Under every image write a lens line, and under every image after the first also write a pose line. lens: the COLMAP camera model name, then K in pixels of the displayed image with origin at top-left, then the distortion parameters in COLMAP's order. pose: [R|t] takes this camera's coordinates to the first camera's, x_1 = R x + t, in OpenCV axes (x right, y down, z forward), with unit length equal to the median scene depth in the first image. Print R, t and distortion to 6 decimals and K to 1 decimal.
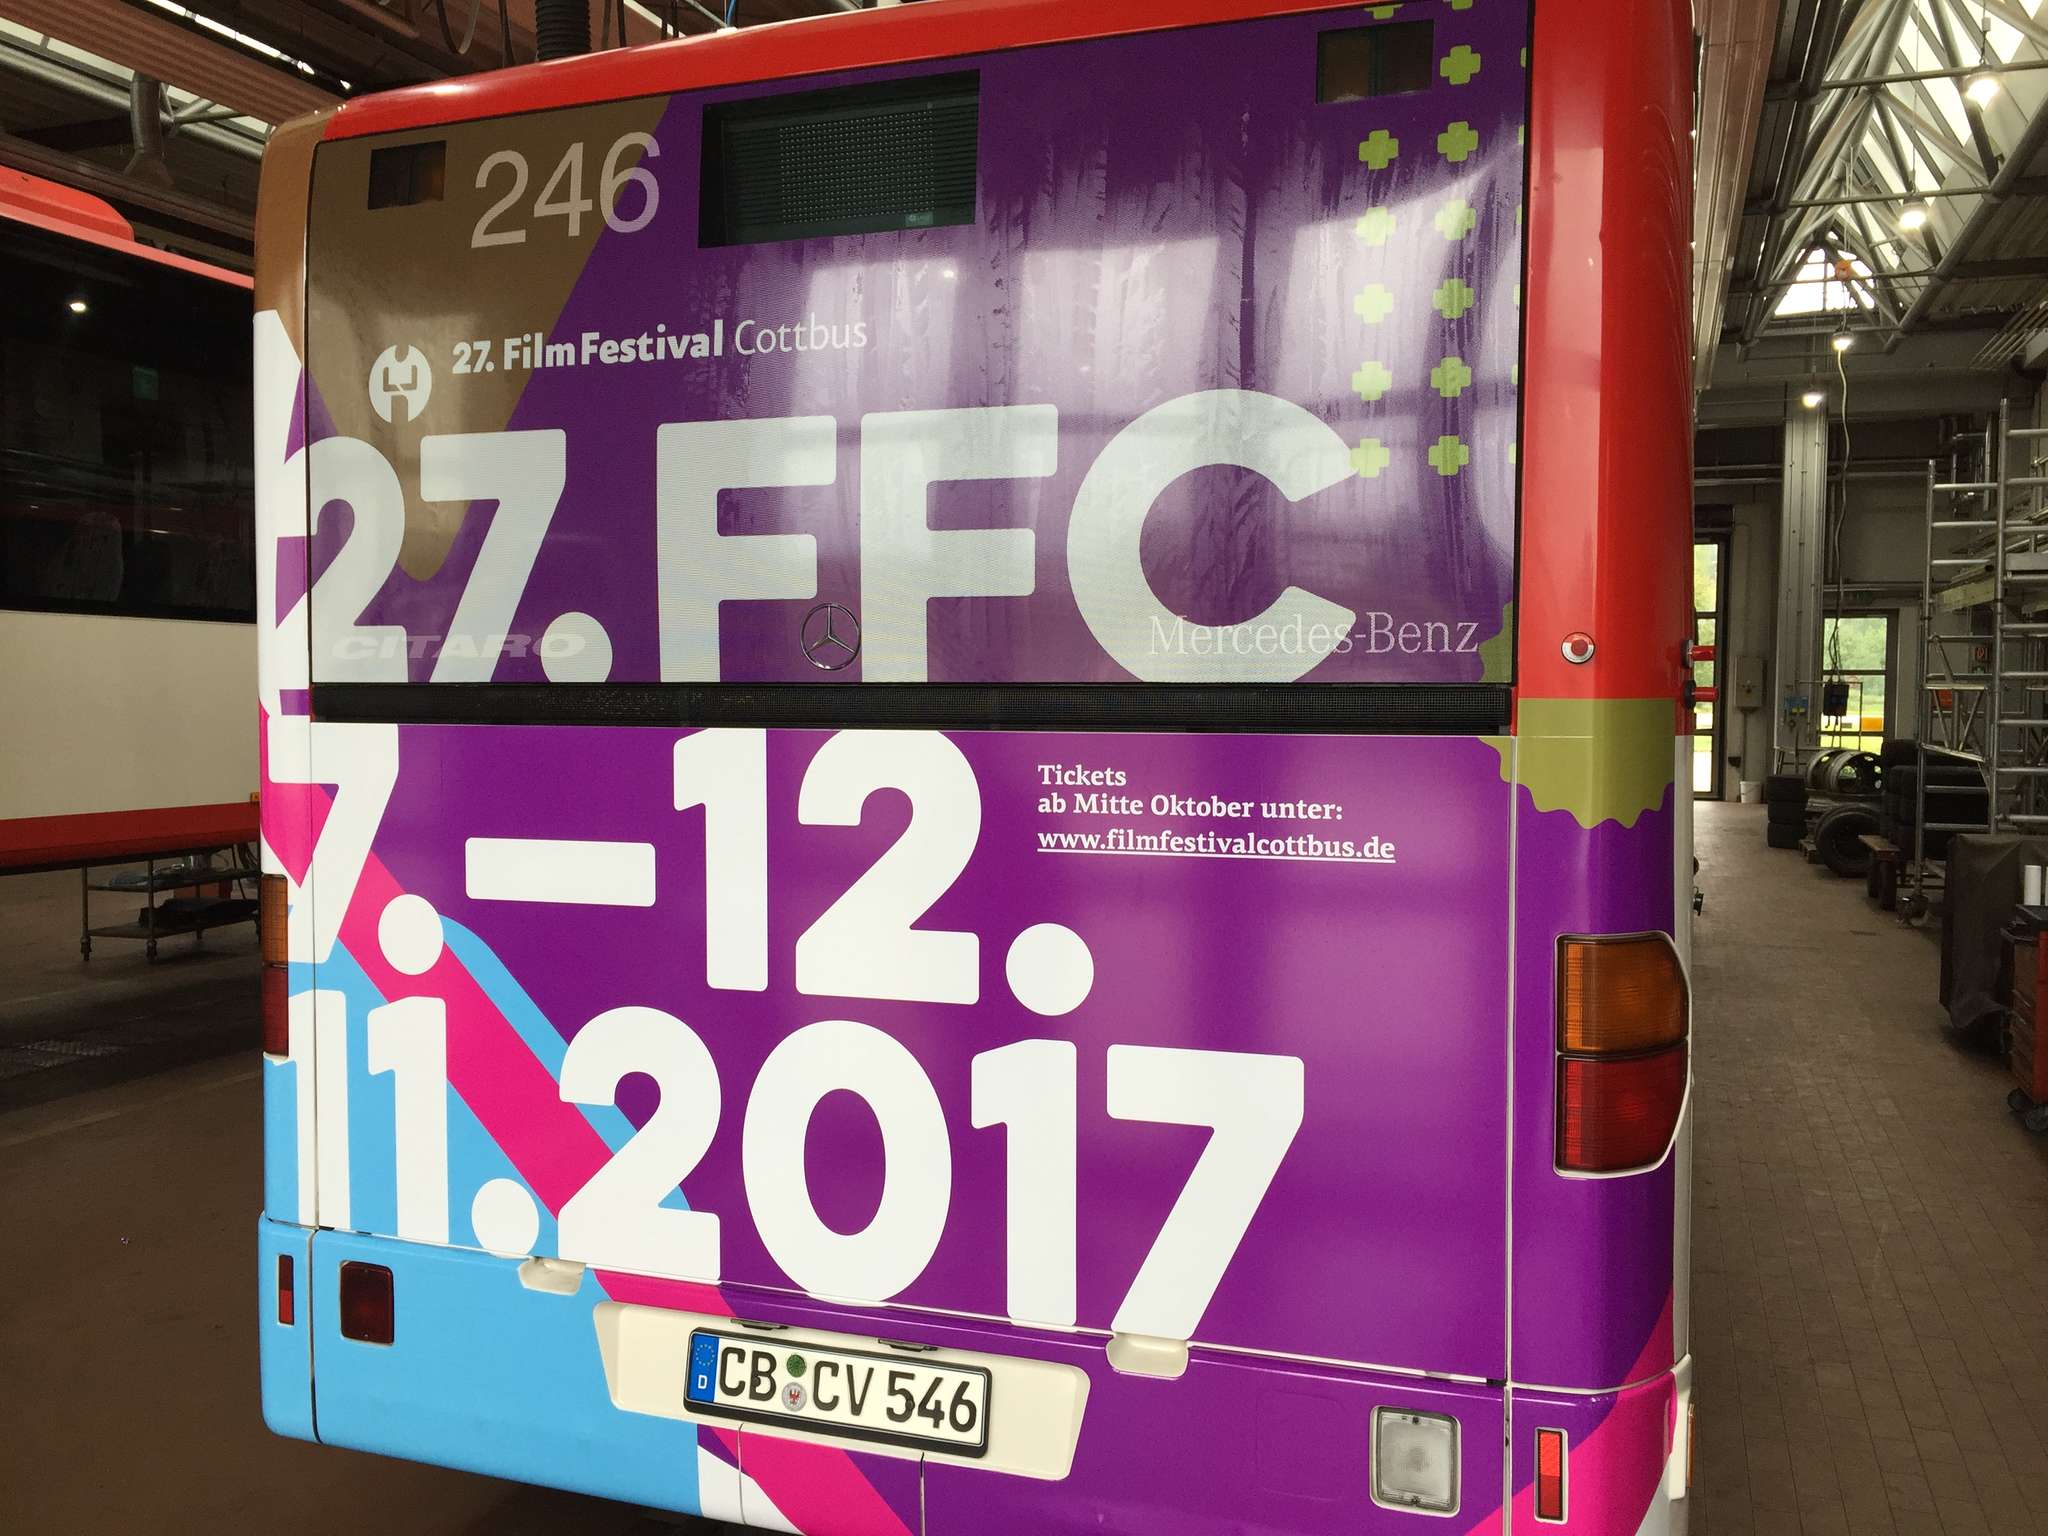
lens RADIAL K [[1755.1, 0, 1024.0], [0, 1755.1, 768.0], [0, 0, 1]] dist [0.068672, -0.118380]
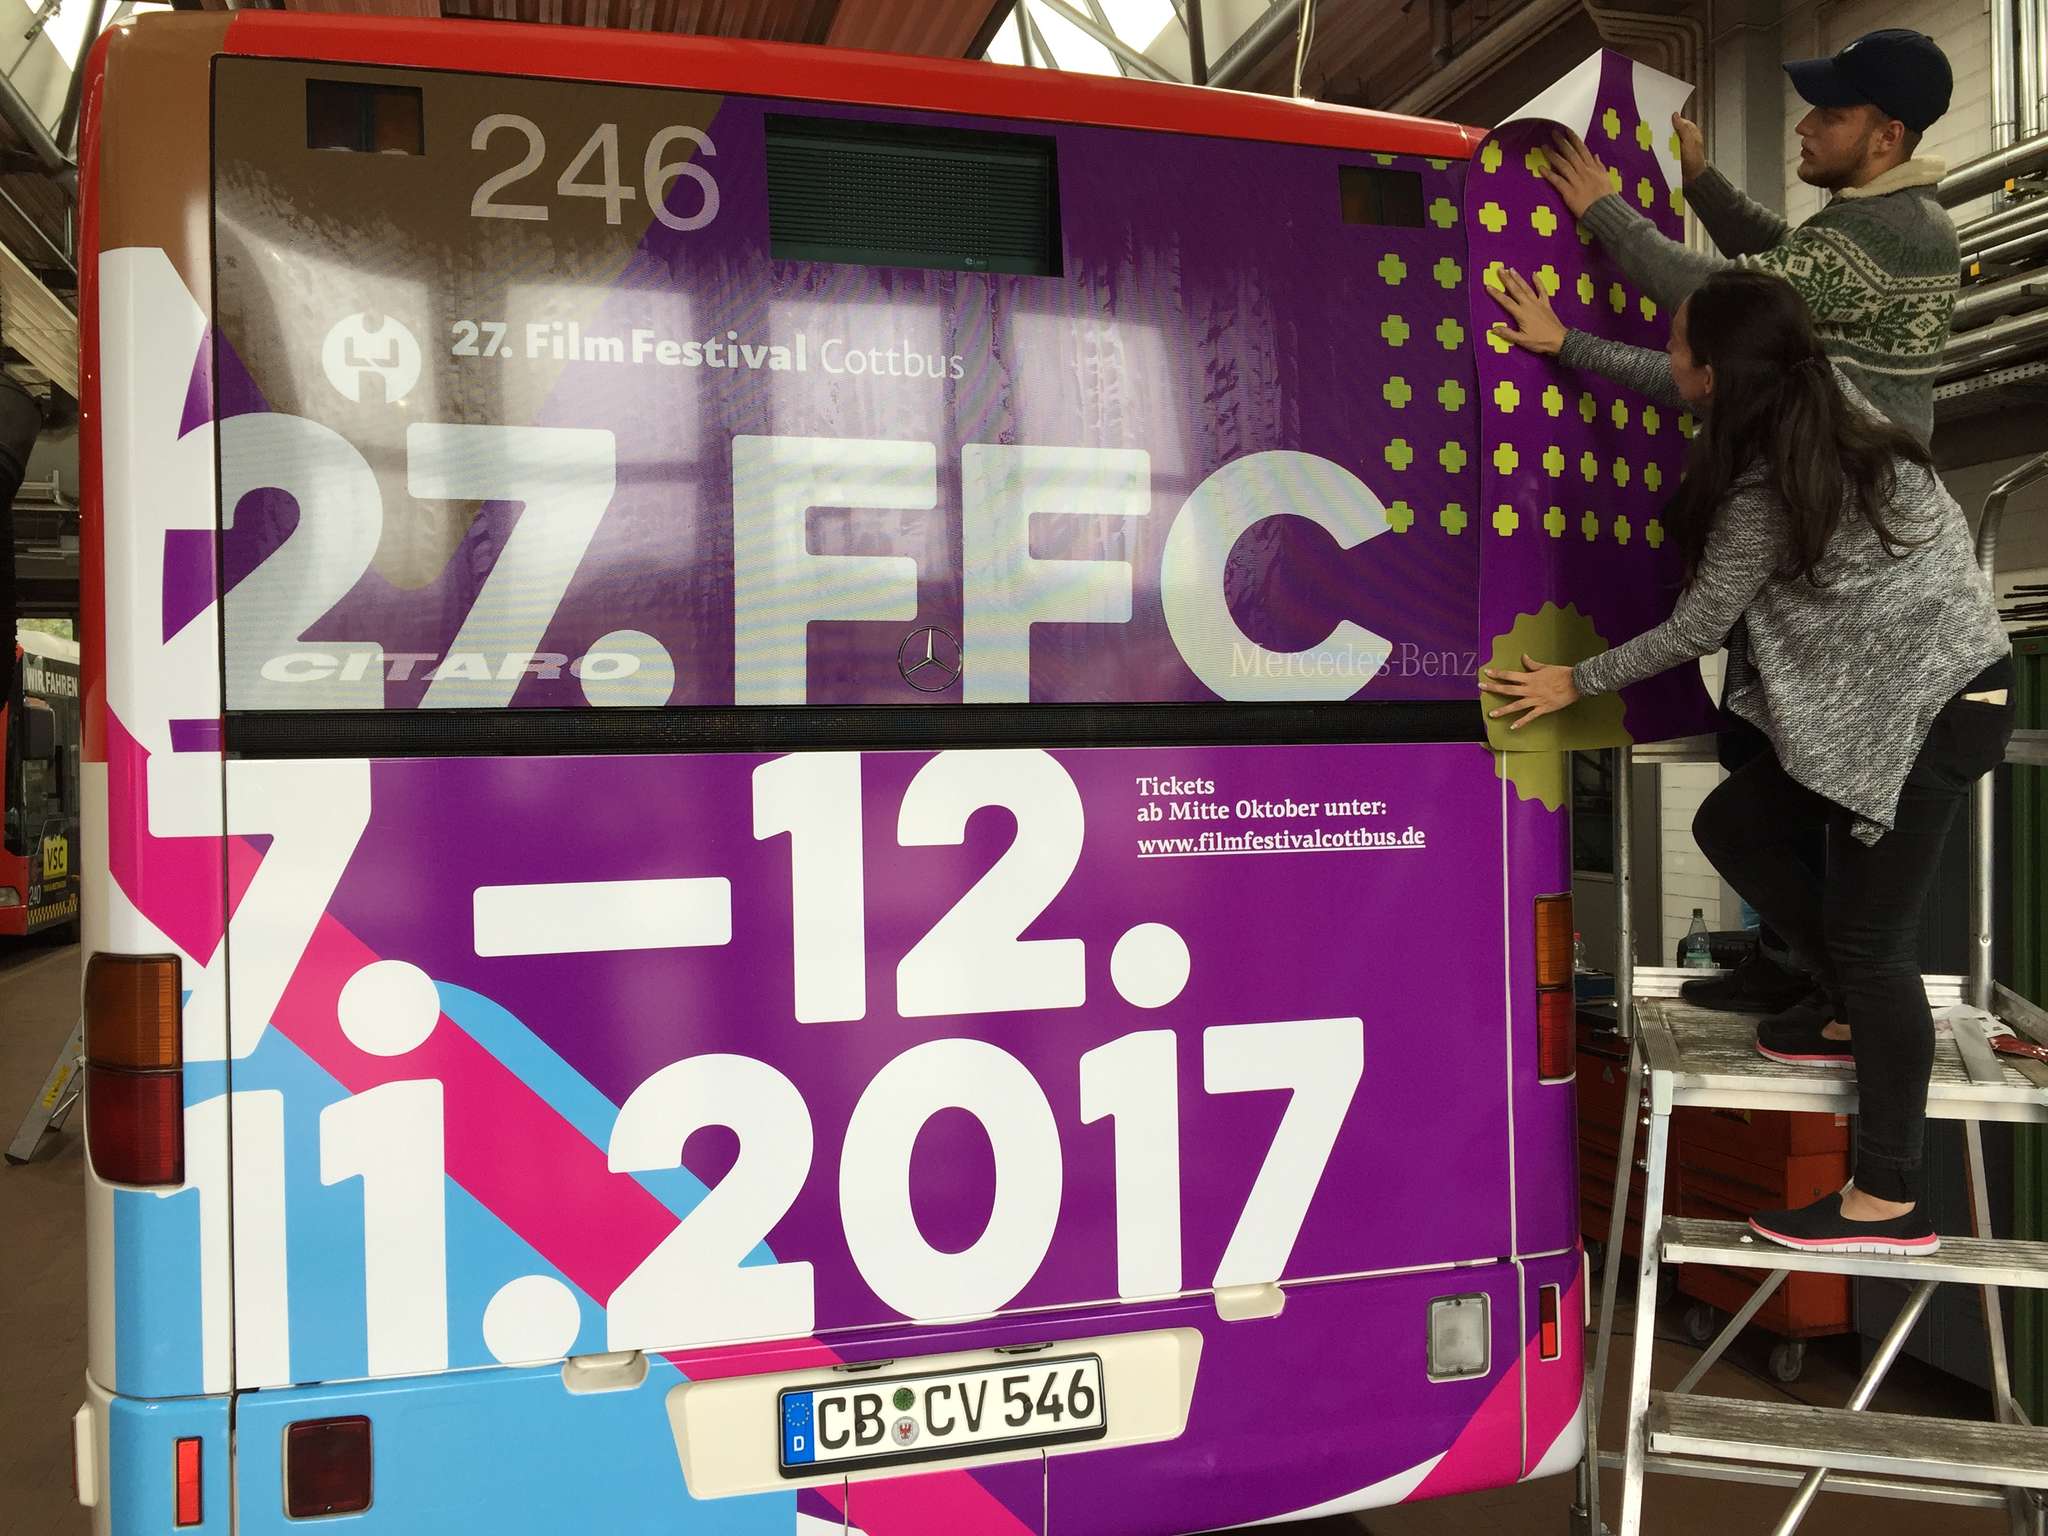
lens RADIAL K [[1755.1, 0, 1024.0], [0, 1755.1, 768.0], [0, 0, 1]] dist [0.068672, -0.118380]
pose [[0.811767, -0.018795, 0.583679, -0.642051], [0.044152, 0.998596, -0.029251, 0.019596], [-0.582310, 0.049516, 0.811457, 0.146515]]
